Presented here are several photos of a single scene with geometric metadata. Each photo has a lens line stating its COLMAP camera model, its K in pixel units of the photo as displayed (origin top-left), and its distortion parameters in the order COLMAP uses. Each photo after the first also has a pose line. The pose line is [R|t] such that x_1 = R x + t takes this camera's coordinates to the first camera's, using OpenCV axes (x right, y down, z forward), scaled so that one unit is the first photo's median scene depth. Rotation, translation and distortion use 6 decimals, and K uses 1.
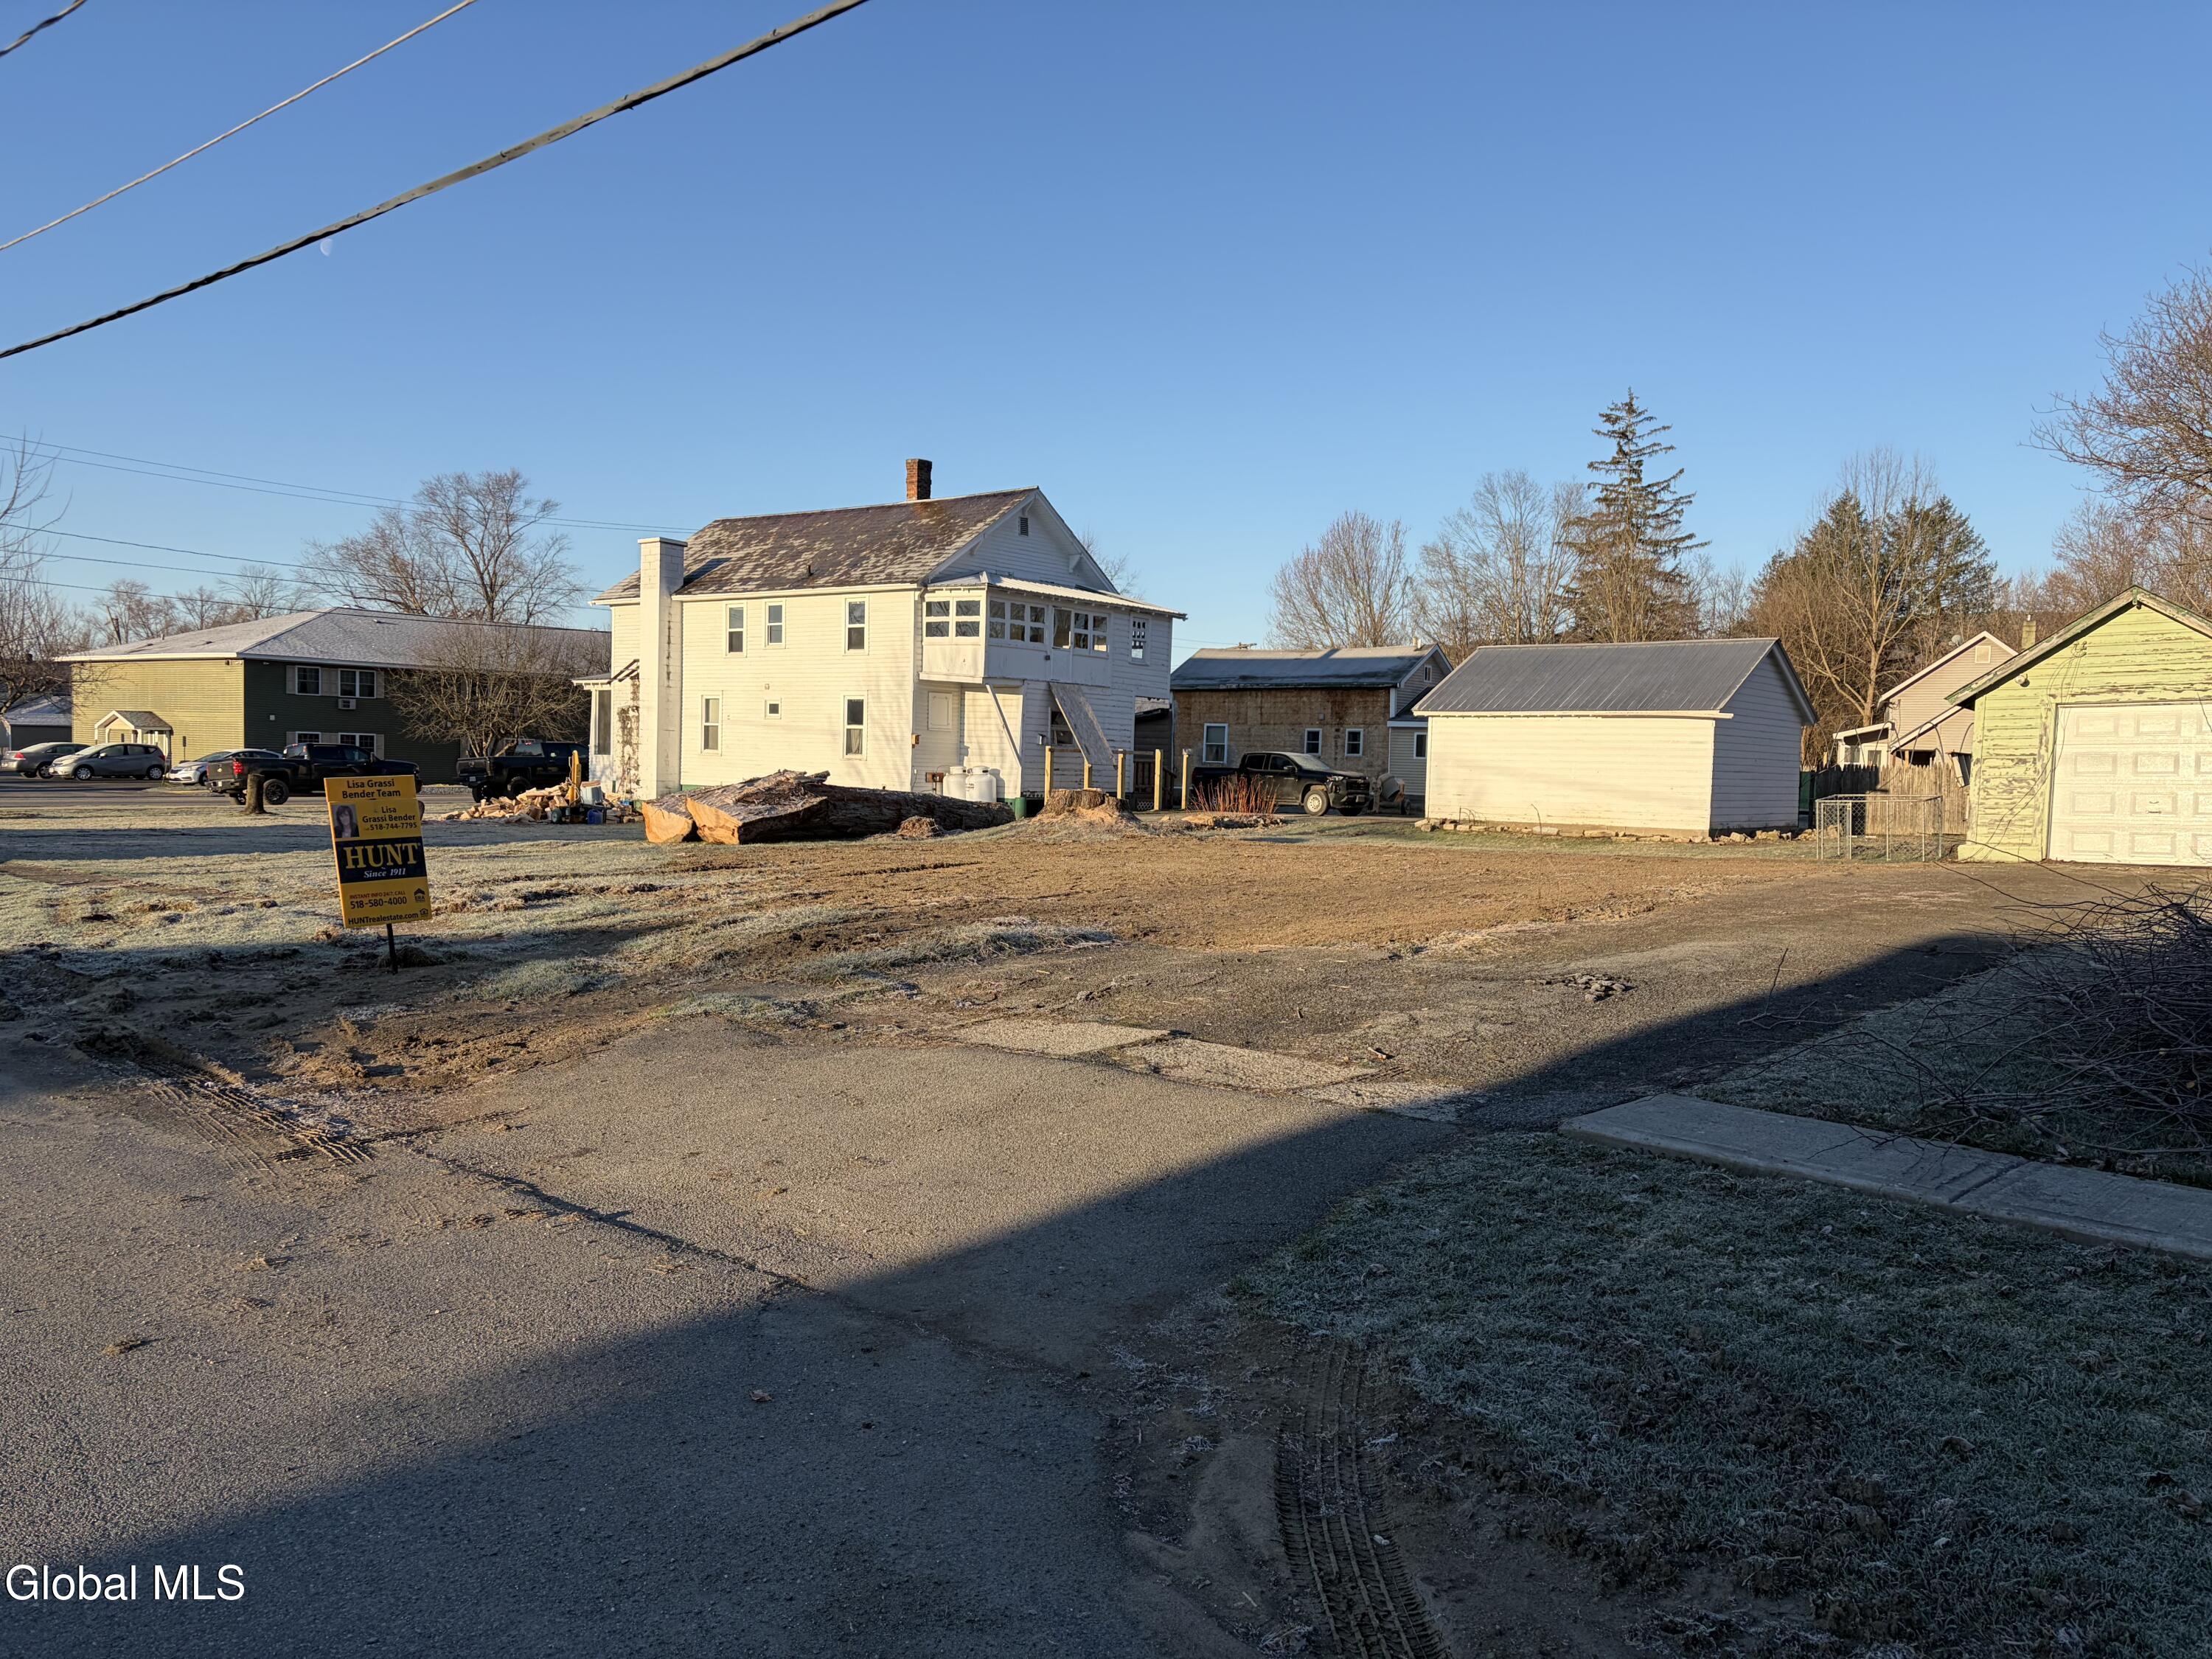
lens RADIAL K [[1665.0, 0, 1106.0], [0, 1665.0, 829.5], [0, 0, 1]] dist [0.082102, -0.088060]
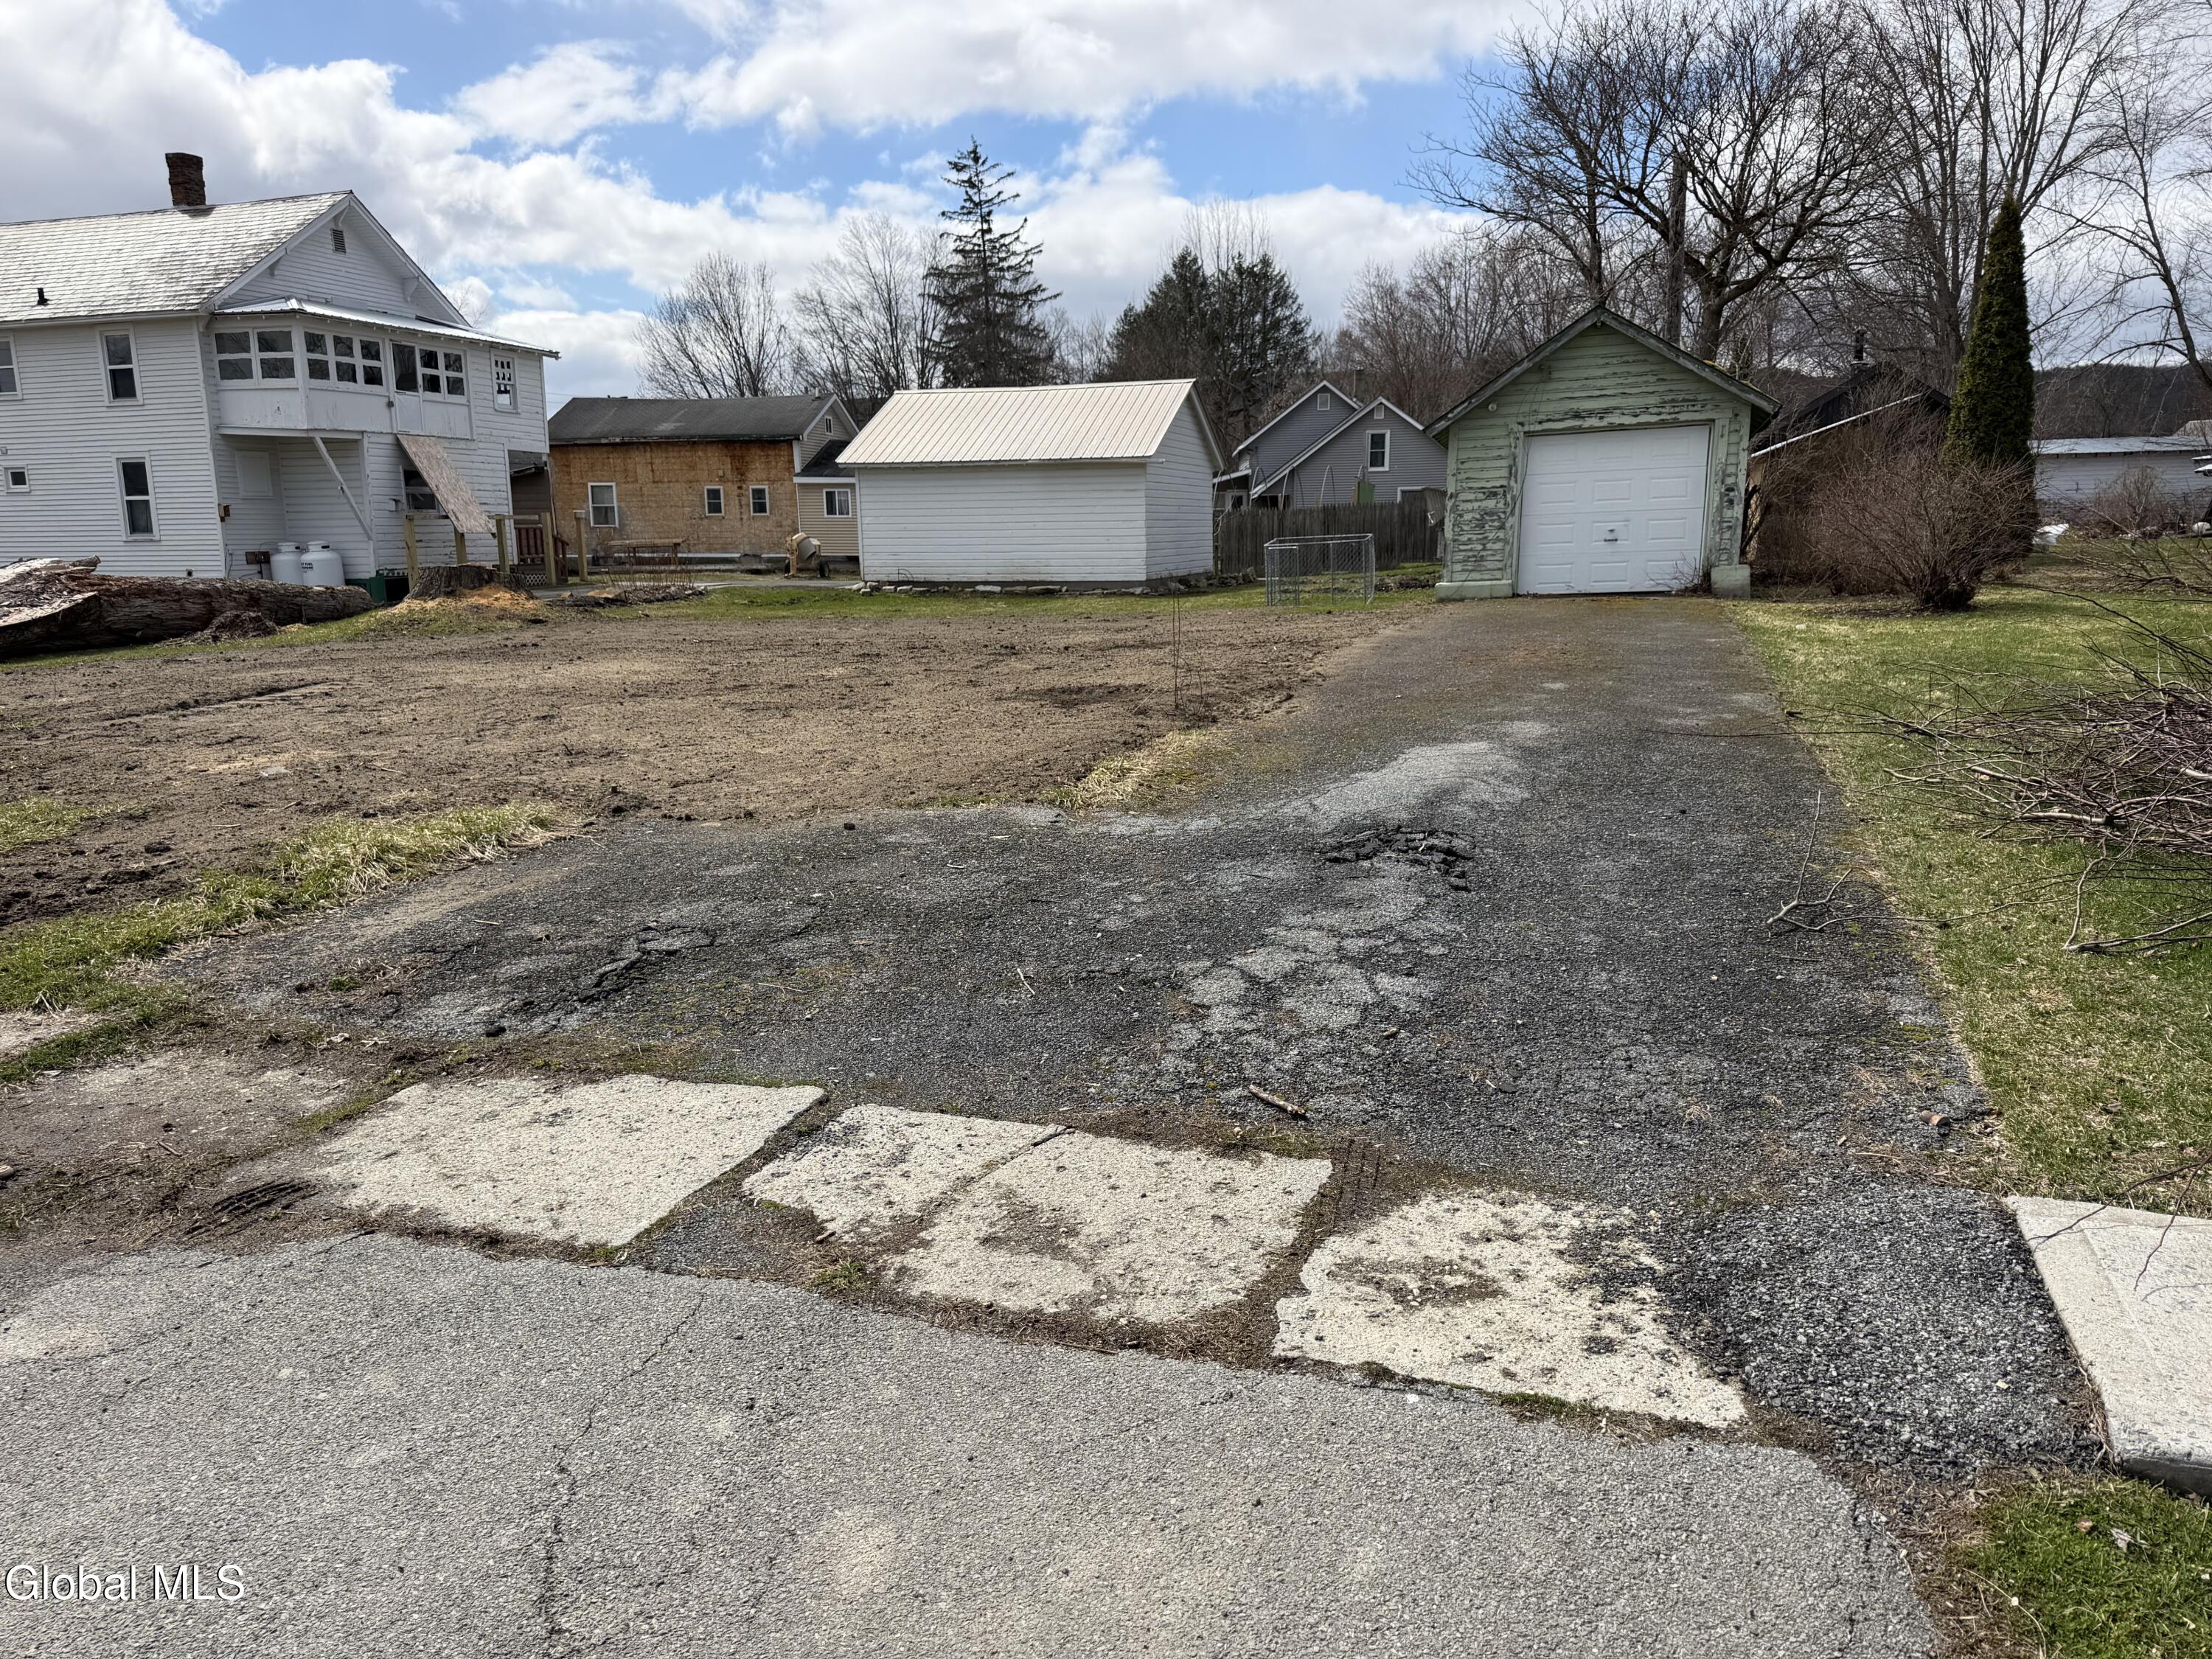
lens RADIAL K [[1570.9, 0, 1102.9], [0, 1570.9, 839.1], [0, 0, 1]] dist [0.103175, -0.142209]
pose [[0.929884, -0.108681, 0.351432, -0.008561], [0.051983, 0.984596, 0.166941, -0.004438], [-0.364161, -0.136967, 0.921209, 0.110005]]
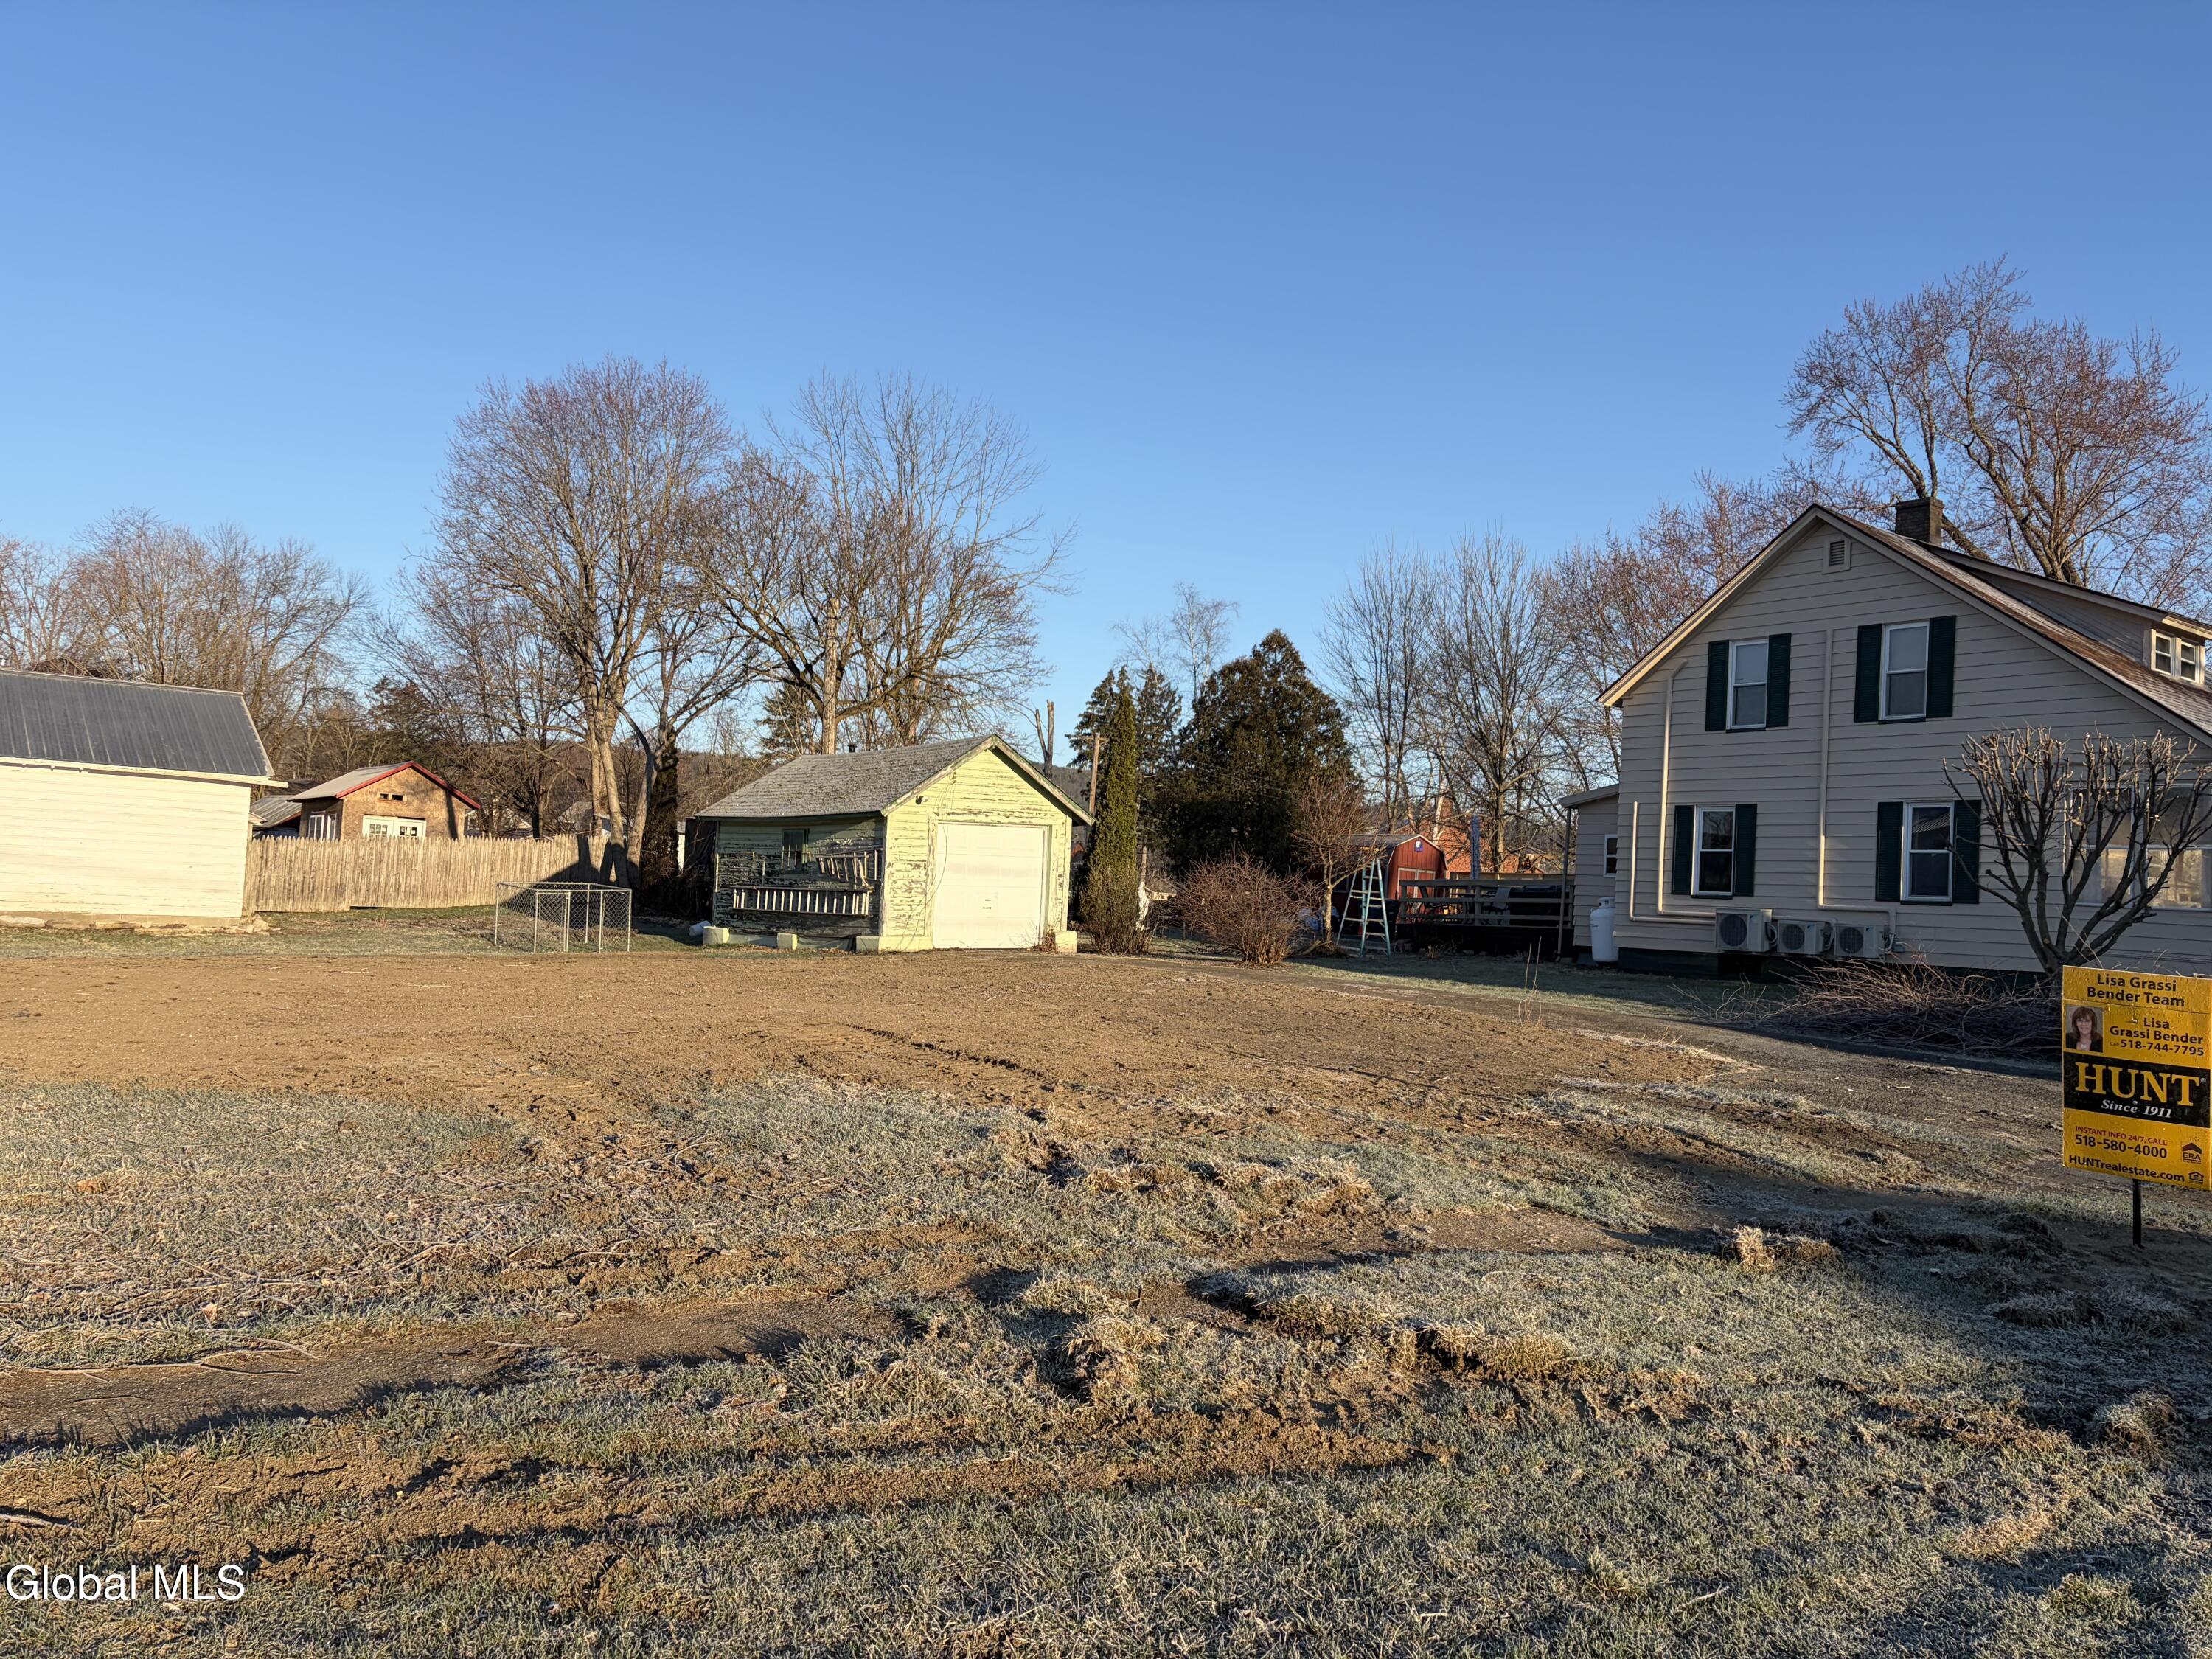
lens RADIAL K [[1665.8, 0, 1132.6], [0, 1665.8, 819.4], [0, 0, 1]] dist [0.072753, -0.070009]
pose [[0.225036, 0.036835, 0.973654, -0.307593], [-0.004991, 0.999316, -0.036653, -0.016639], [-0.974338, 0.003389, 0.225066, 0.314098]]
